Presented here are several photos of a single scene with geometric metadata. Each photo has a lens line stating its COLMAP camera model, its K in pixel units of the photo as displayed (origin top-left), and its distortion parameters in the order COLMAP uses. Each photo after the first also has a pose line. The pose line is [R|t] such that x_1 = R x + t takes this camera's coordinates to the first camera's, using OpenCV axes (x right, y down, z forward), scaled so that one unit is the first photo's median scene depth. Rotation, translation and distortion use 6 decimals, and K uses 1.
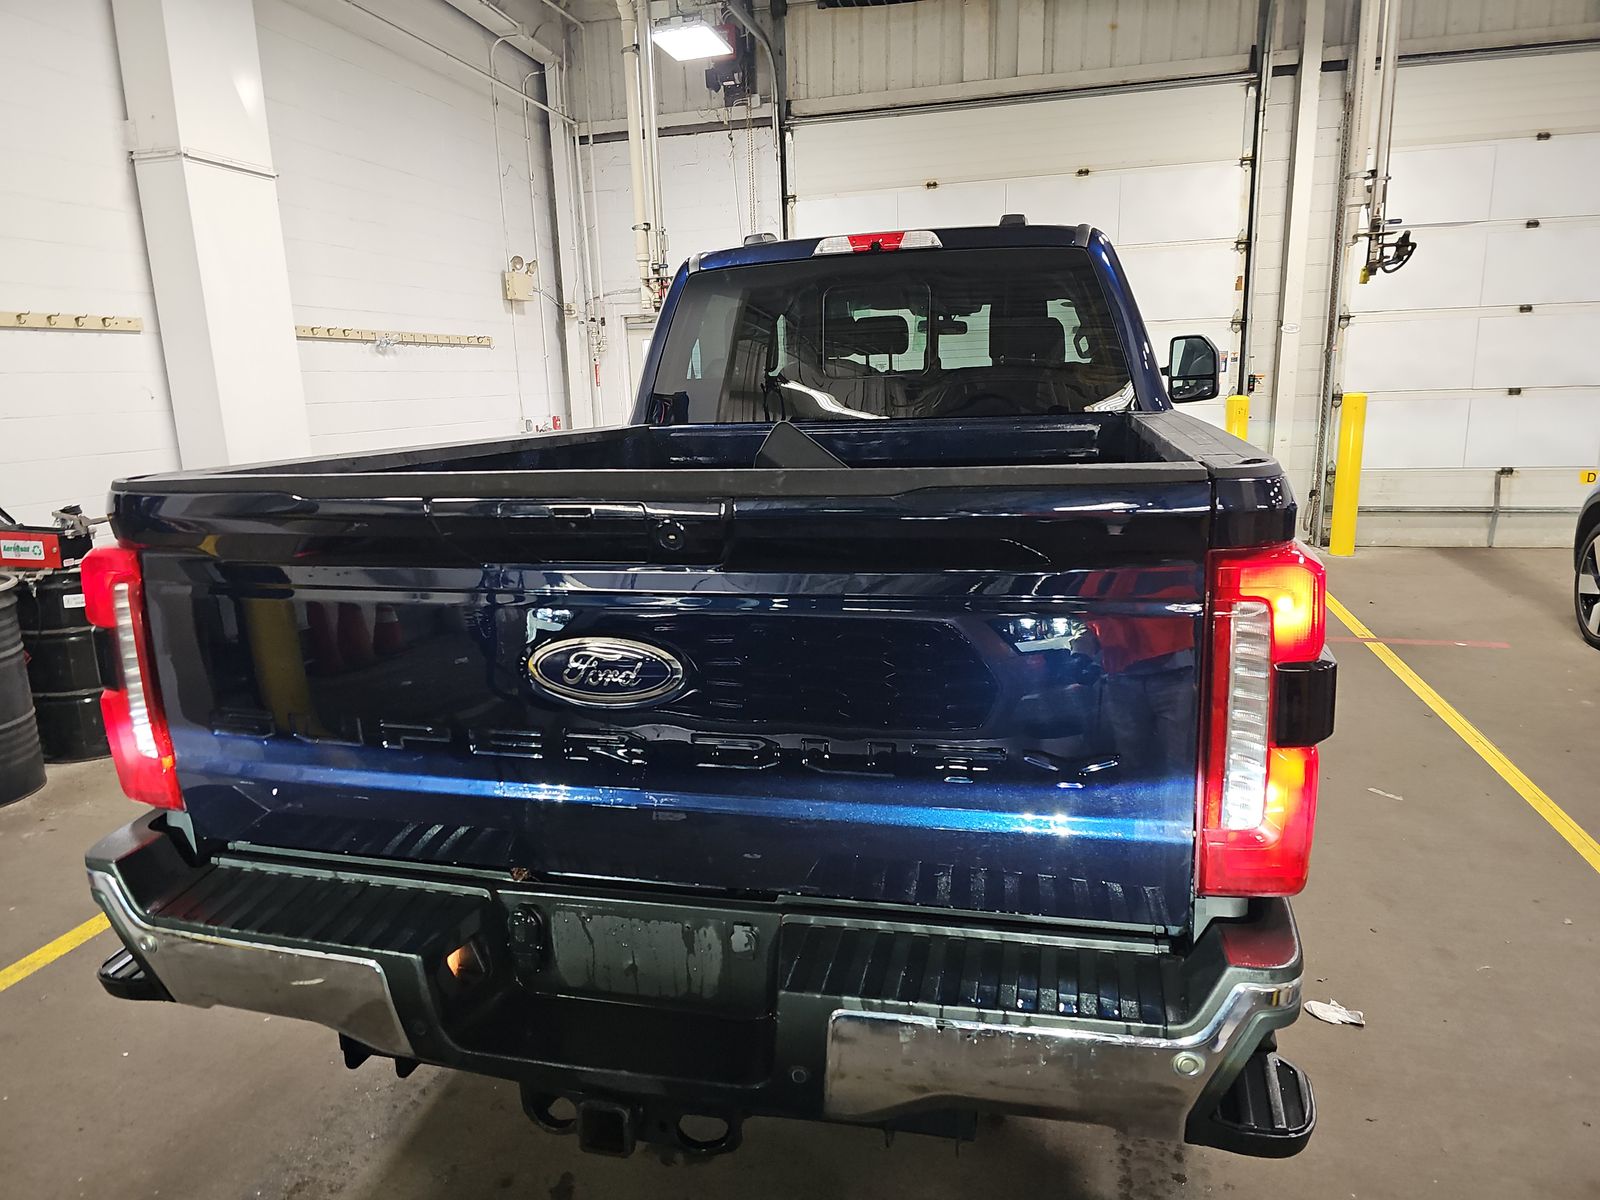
lens RADIAL K [[1055.4, 0, 799.8], [0, 1055.4, 616.5], [0, 0, 1]] dist [0.035650, -0.034972]
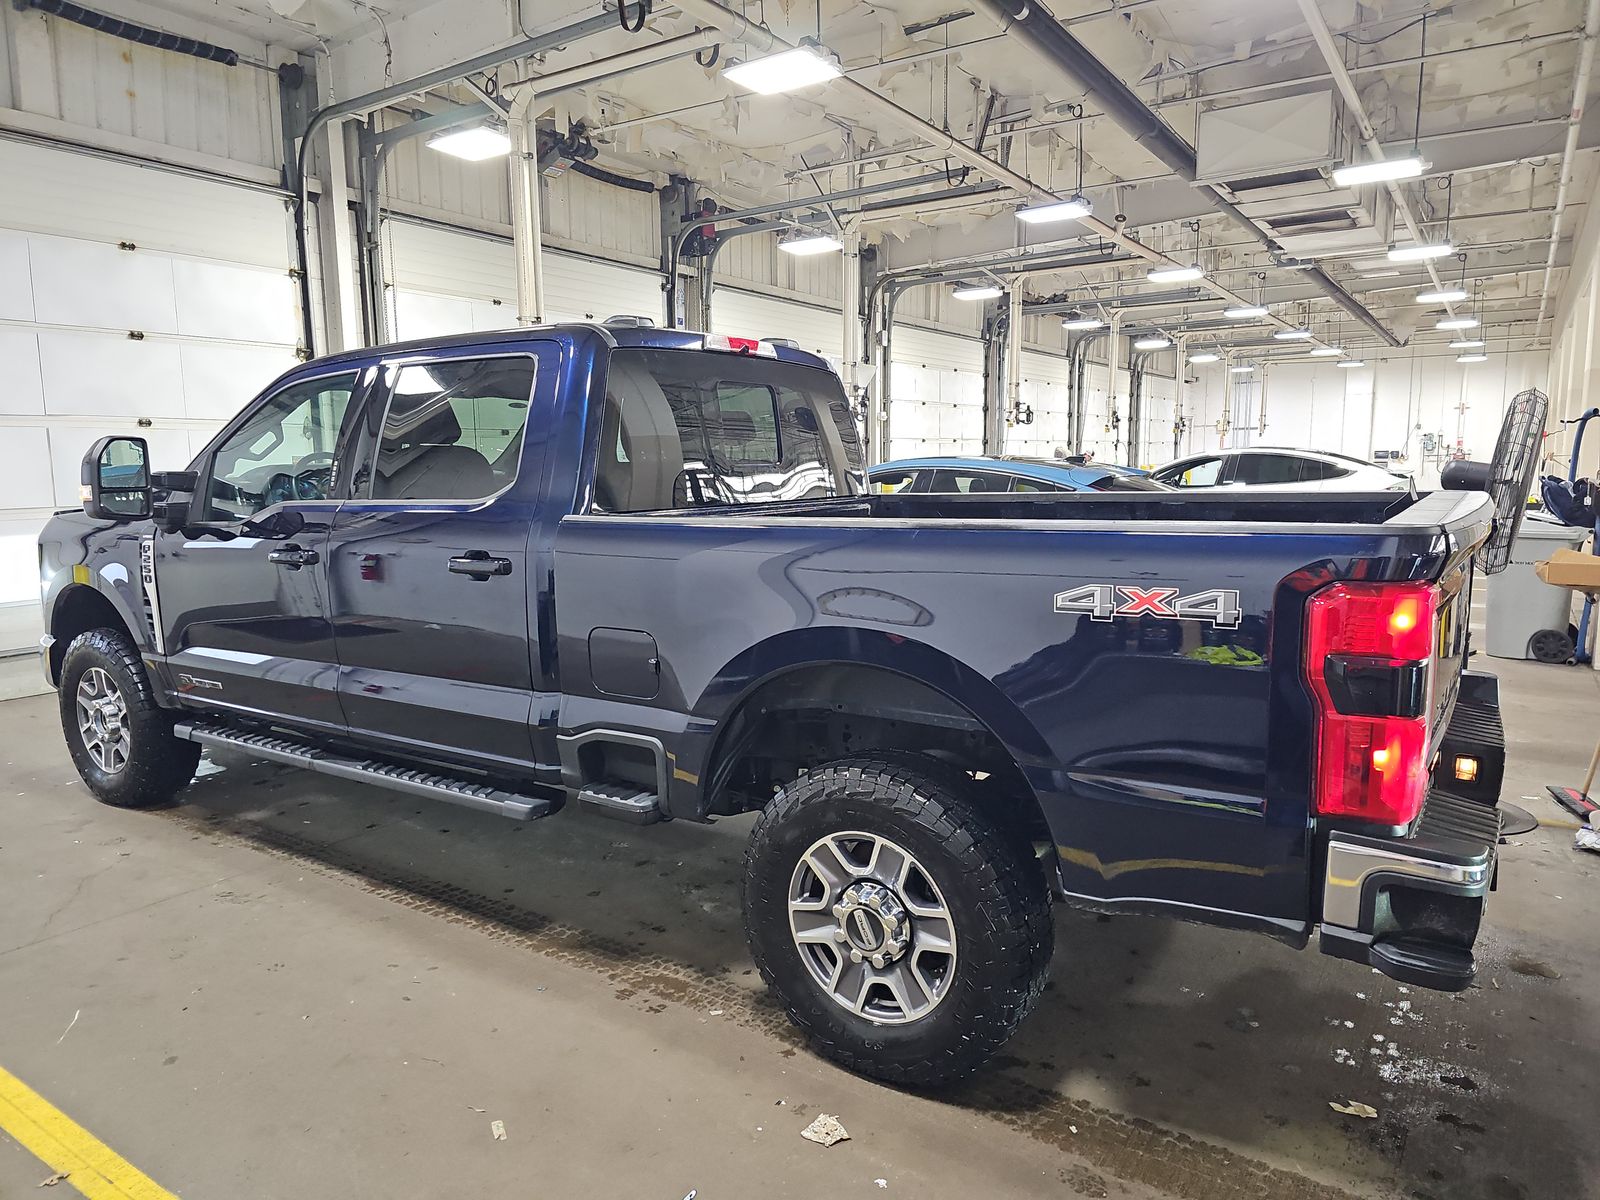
lens RADIAL K [[1055.4, 0, 799.8], [0, 1055.4, 616.5], [0, 0, 1]] dist [0.035650, -0.034972]
pose [[0.339286, -0.103372, 0.934986, -0.398299], [0.202847, 0.978599, 0.034585, -0.042454], [-0.918552, 0.177925, 0.352994, 0.249129]]
